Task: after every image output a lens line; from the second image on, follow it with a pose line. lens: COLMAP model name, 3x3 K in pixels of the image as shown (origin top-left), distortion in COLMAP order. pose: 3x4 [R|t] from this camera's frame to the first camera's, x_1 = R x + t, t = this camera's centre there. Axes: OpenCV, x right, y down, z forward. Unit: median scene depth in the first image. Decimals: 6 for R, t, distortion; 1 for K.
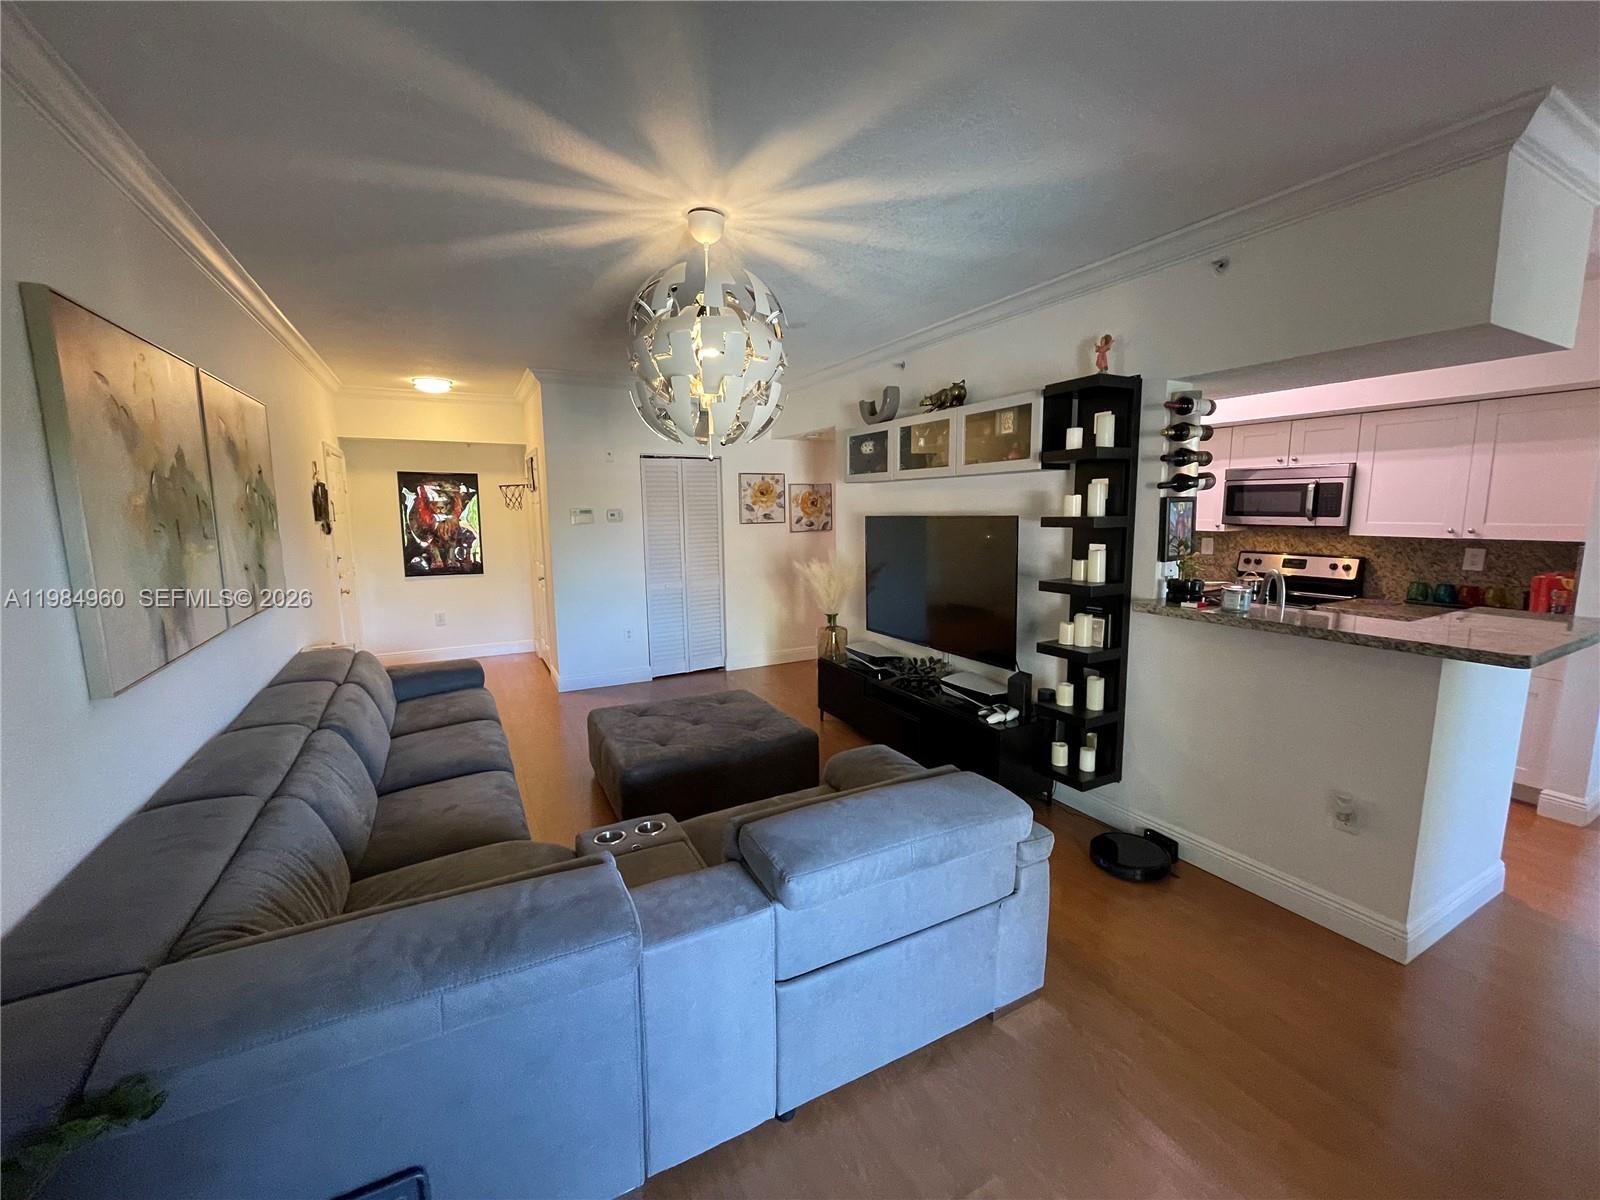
lens RADIAL K [[642.2, 0, 791.6], [0, 642.2, 590.1], [0, 0, 1]] dist [-0.007556, -0.000041]
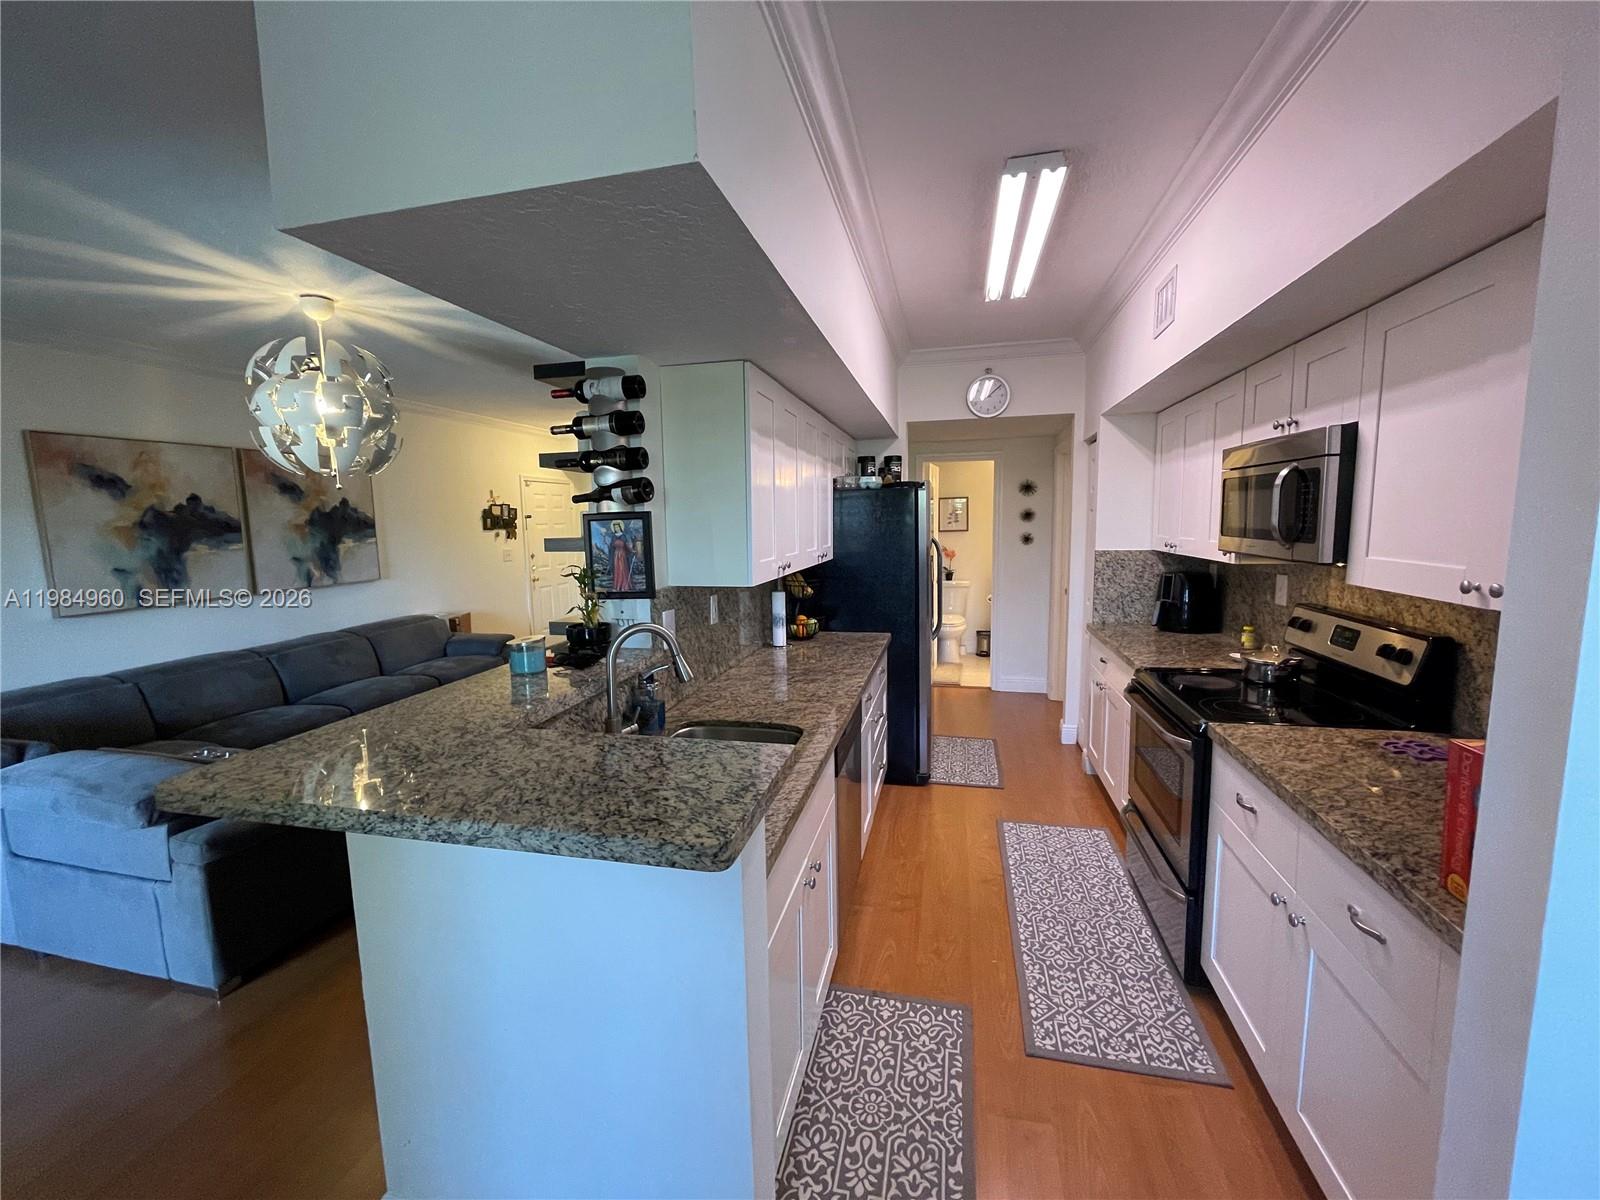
lens RADIAL K [[642.2, 0, 803.7], [0, 642.2, 596.1], [0, 0, 1]] dist [-0.007556, -0.000041]
pose [[0.751199, 0.073885, -0.655927, 0.885851], [-0.074201, 0.996869, 0.027311, -0.061549], [0.655892, 0.028155, 0.754330, 0.418218]]
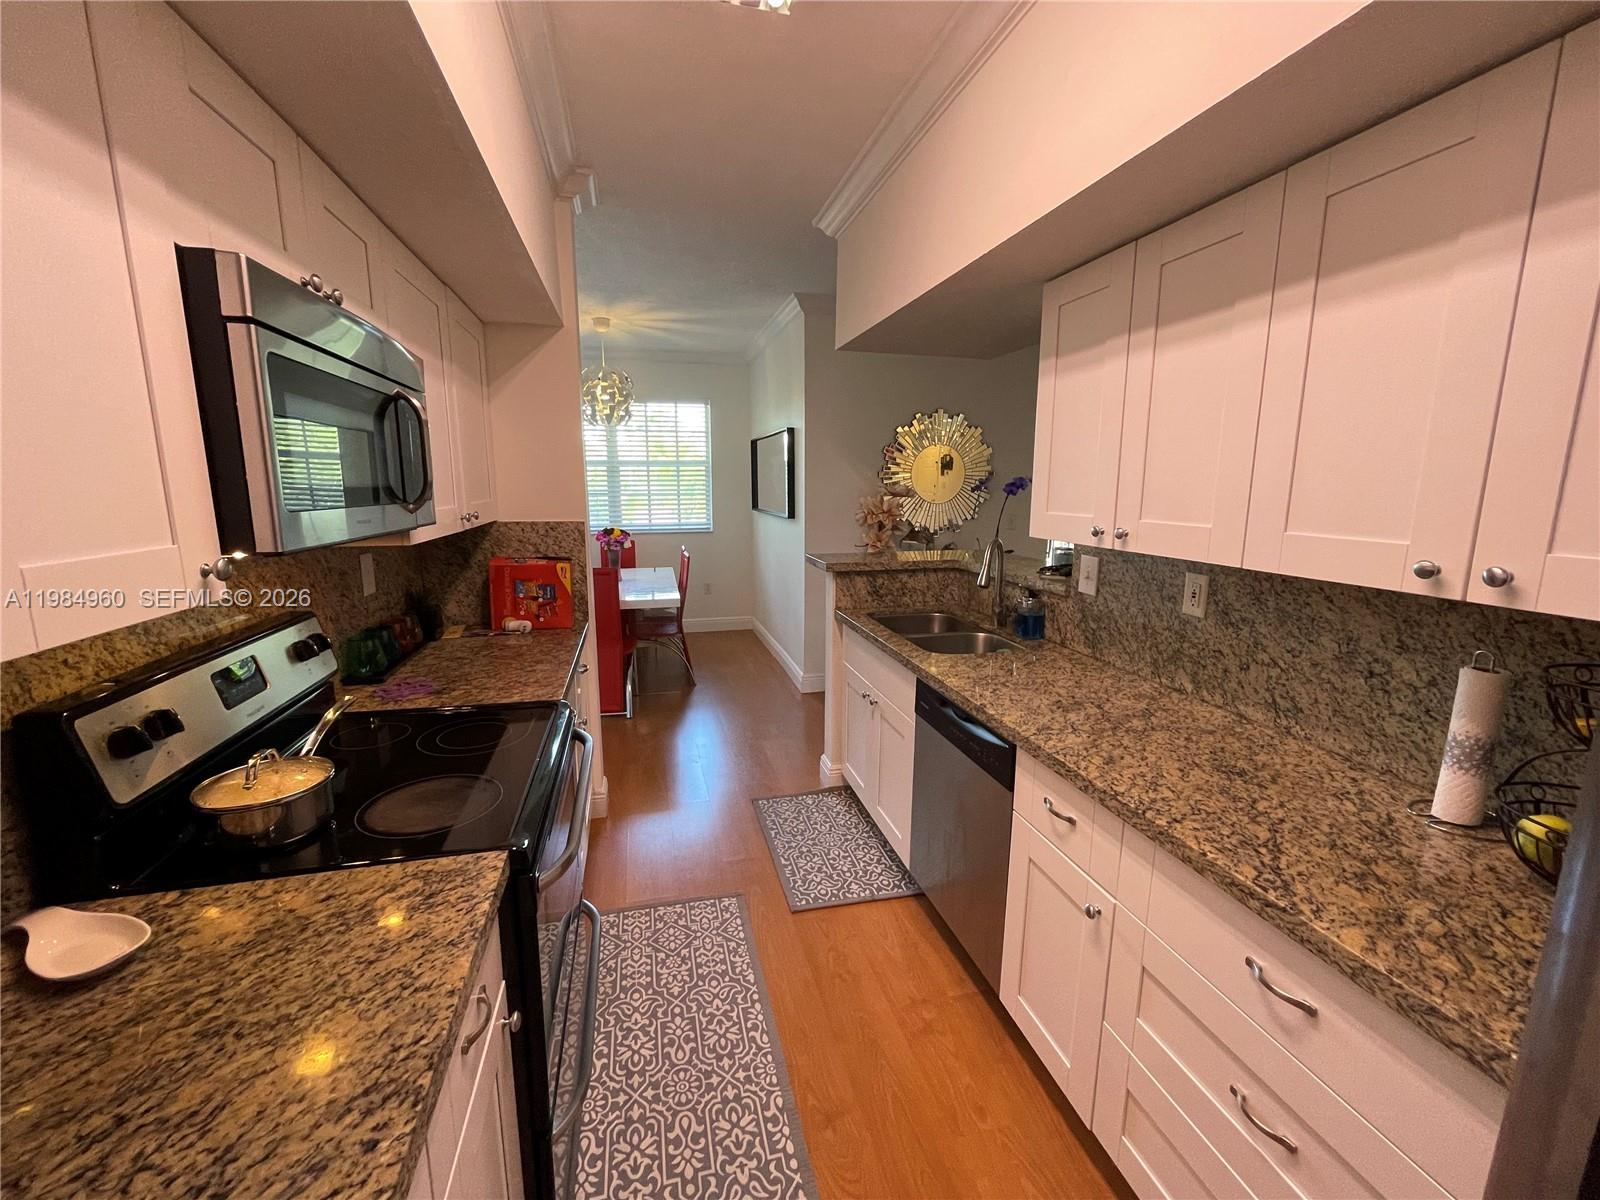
lens RADIAL K [[642.2, 0, 799.3], [0, 642.2, 593.9], [0, 0, 1]] dist [-0.007556, -0.000041]
pose [[-0.969971, -0.034487, 0.240762, 0.549824], [0.039434, 0.954499, 0.295594, -0.164979], [-0.240001, 0.296212, -0.924477, 1.319145]]
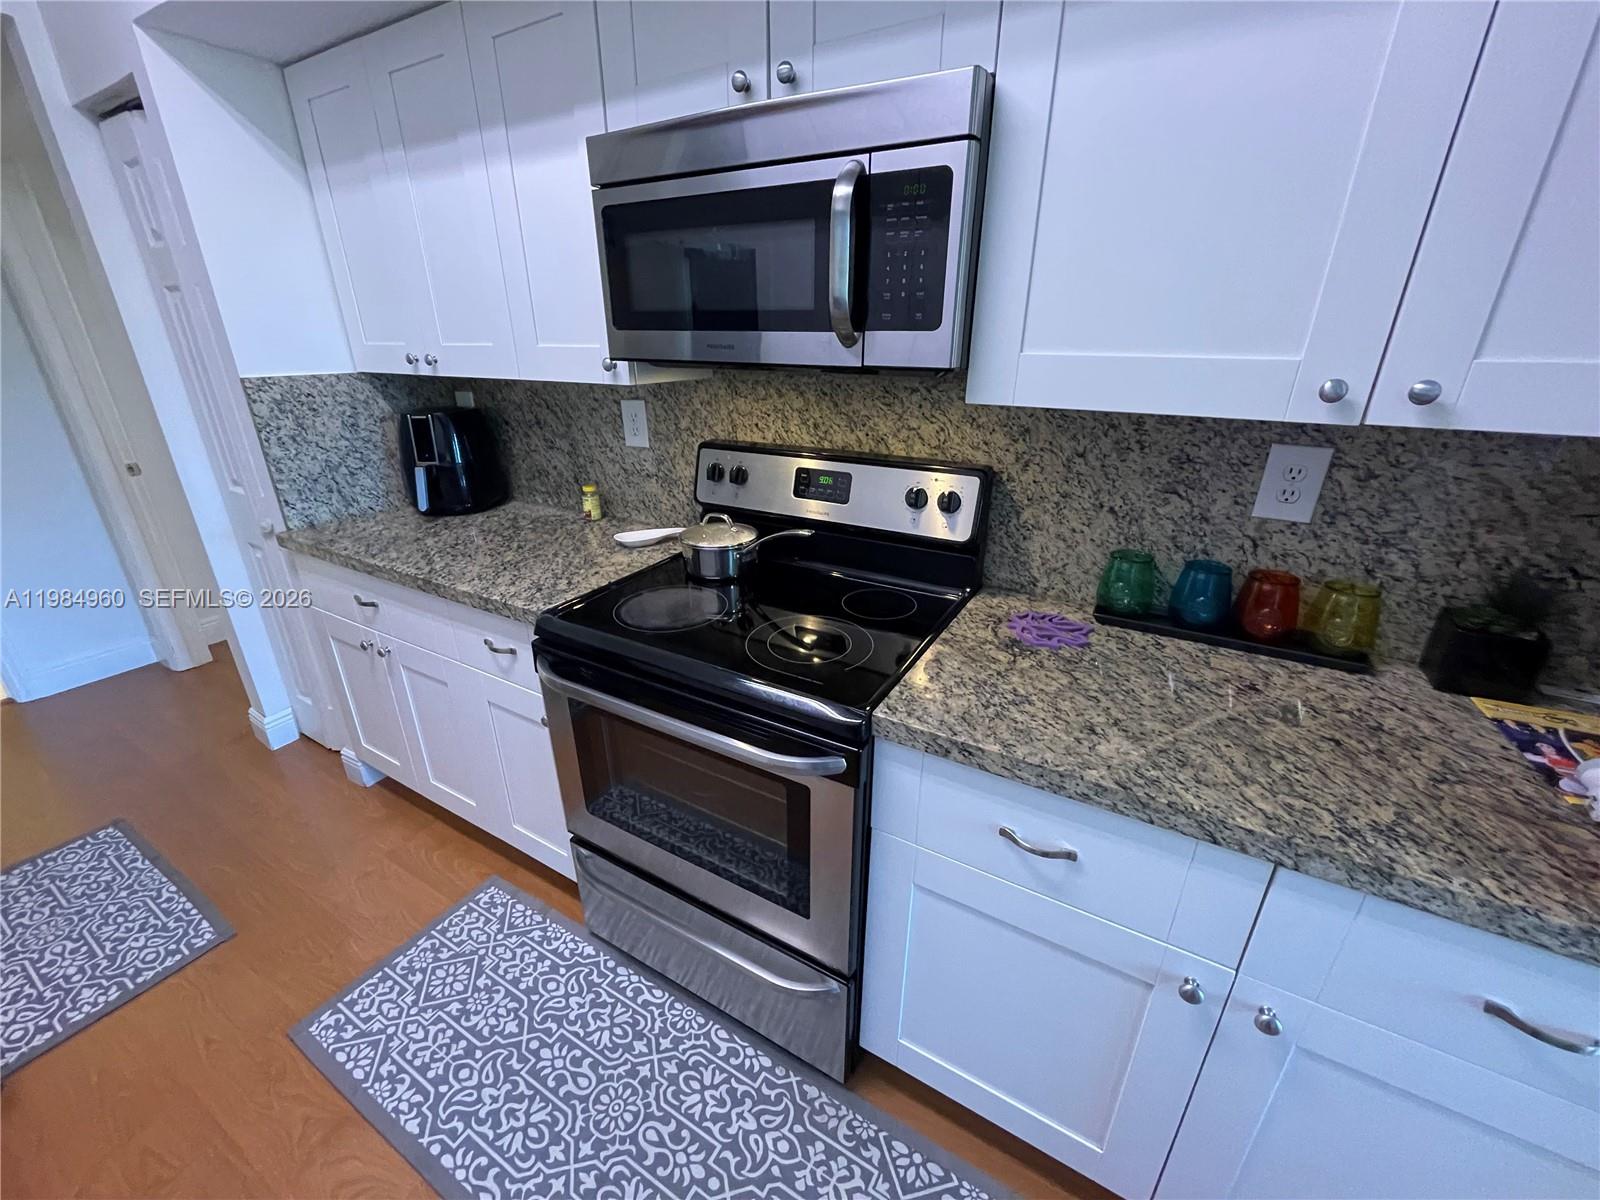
lens RADIAL K [[642.2, 0, 800.3], [0, 642.2, 595.4], [0, 0, 1]] dist [-0.007556, -0.000041]
pose [[0.849204, -0.190882, 0.492358, 0.673701], [0.060000, 0.961222, 0.269169, -0.085460], [-0.524645, -0.199037, 0.827727, 0.804742]]
